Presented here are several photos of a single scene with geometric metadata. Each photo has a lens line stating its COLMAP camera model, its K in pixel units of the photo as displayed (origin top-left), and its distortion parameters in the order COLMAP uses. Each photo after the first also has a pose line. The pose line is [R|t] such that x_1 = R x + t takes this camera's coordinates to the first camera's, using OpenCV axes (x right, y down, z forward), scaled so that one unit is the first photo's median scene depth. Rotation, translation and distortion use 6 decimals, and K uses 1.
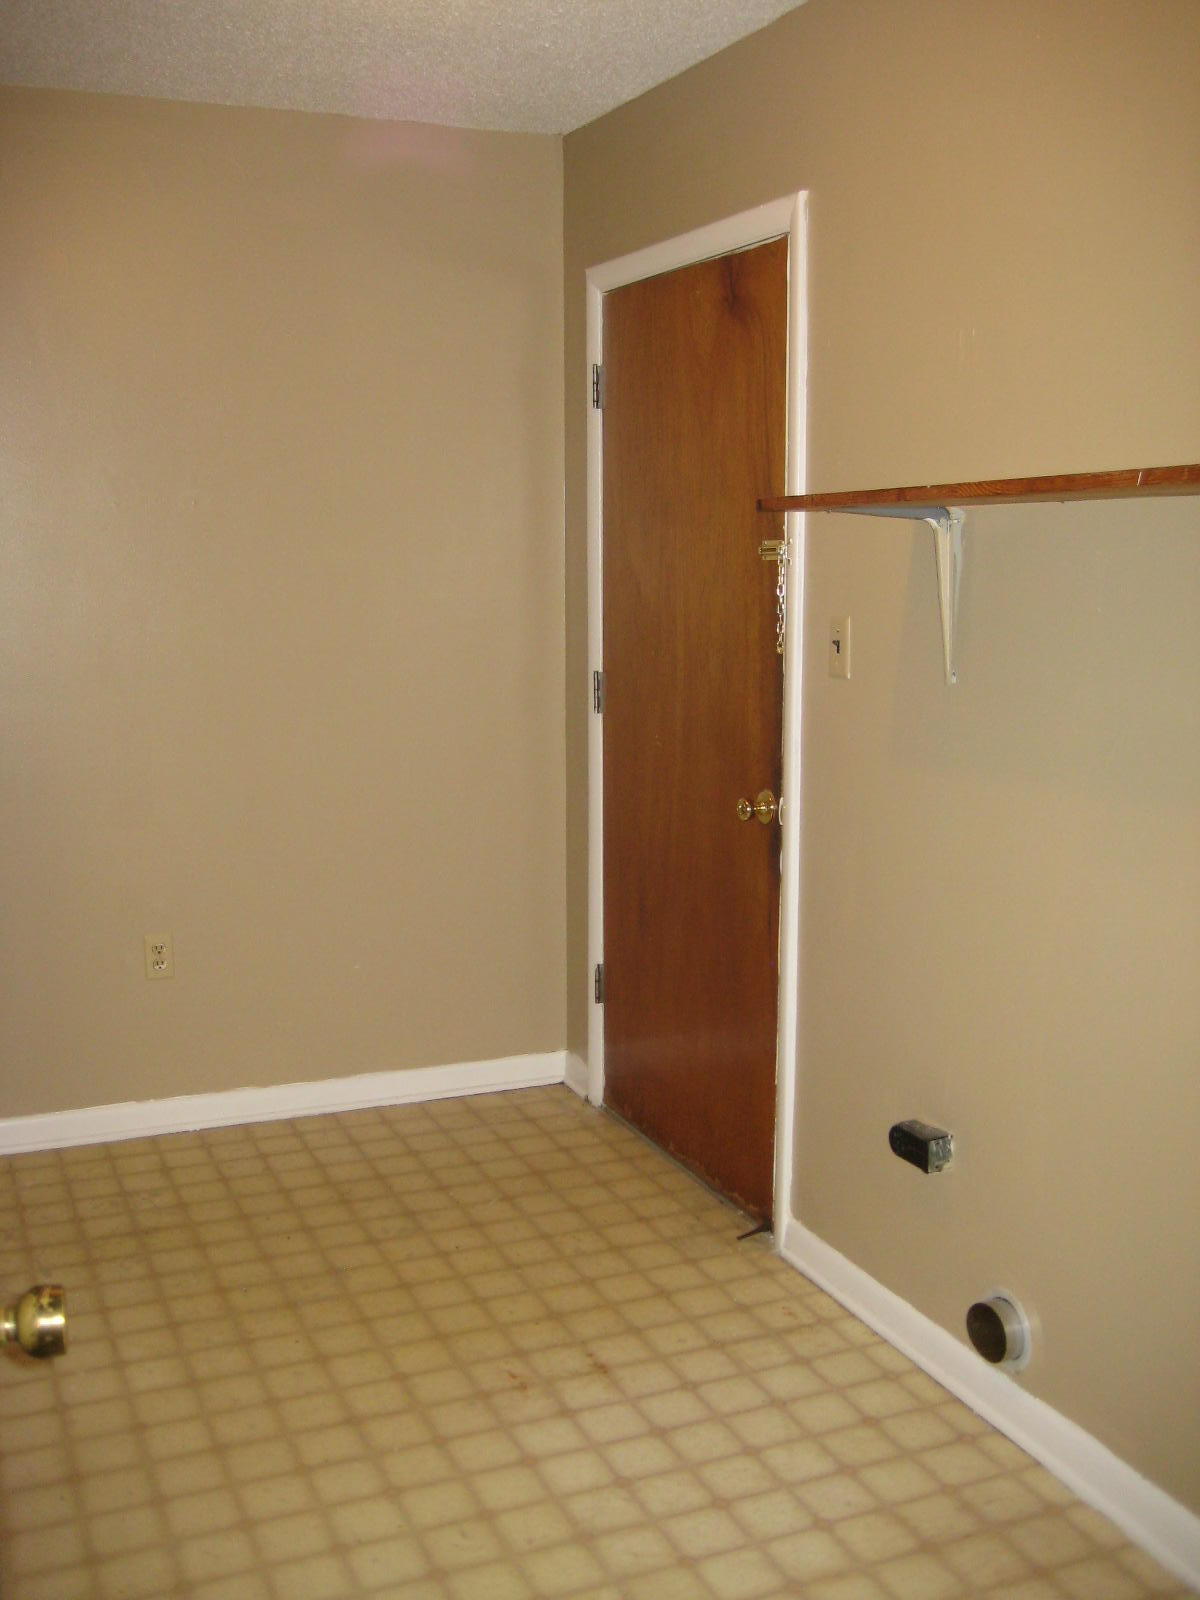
lens RADIAL K [[1699.9, 0, 599.8], [0, 1699.9, 799.8], [0, 0, 1]] dist [-0.161937, 0.234695]
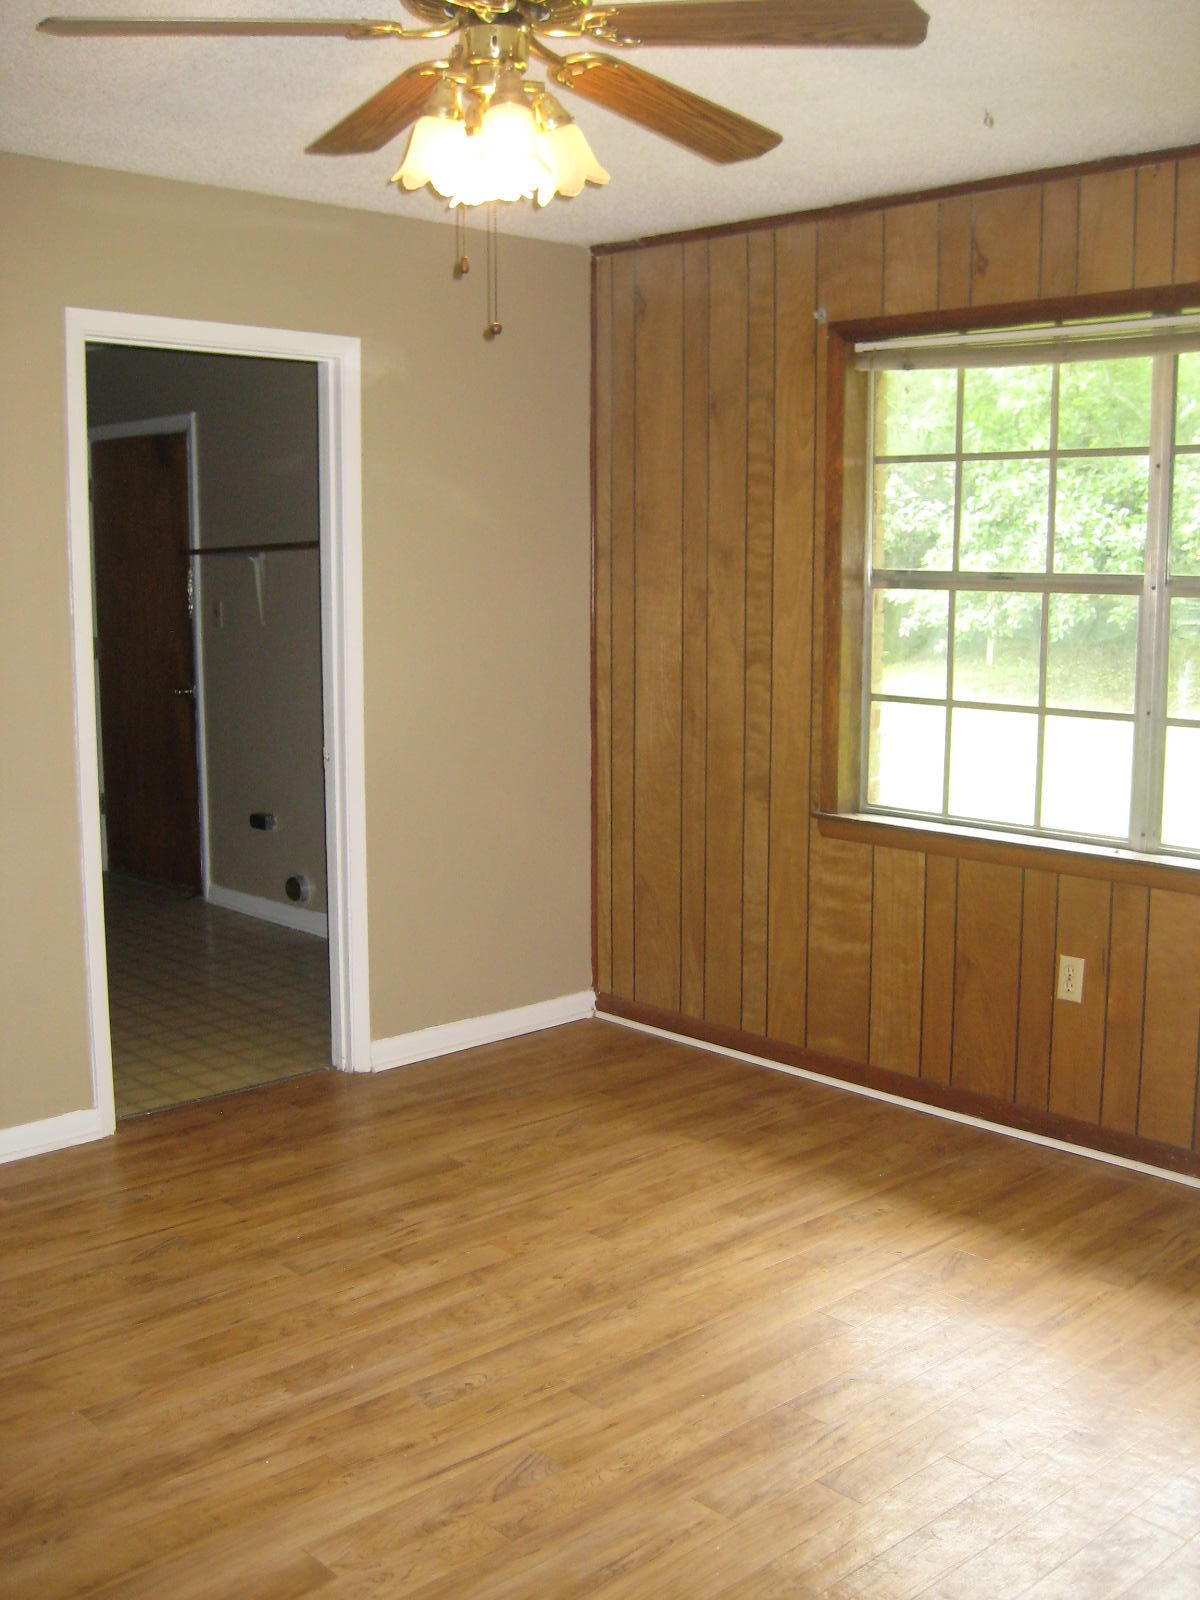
lens RADIAL K [[1699.9, 0, 599.8], [0, 1699.9, 799.8], [0, 0, 1]] dist [-0.161937, 0.234695]
pose [[0.940157, -0.052798, 0.336626, -0.157912], [0.054966, 0.998483, 0.003093, 0.190667], [-0.336279, 0.015595, 0.941633, -1.365967]]
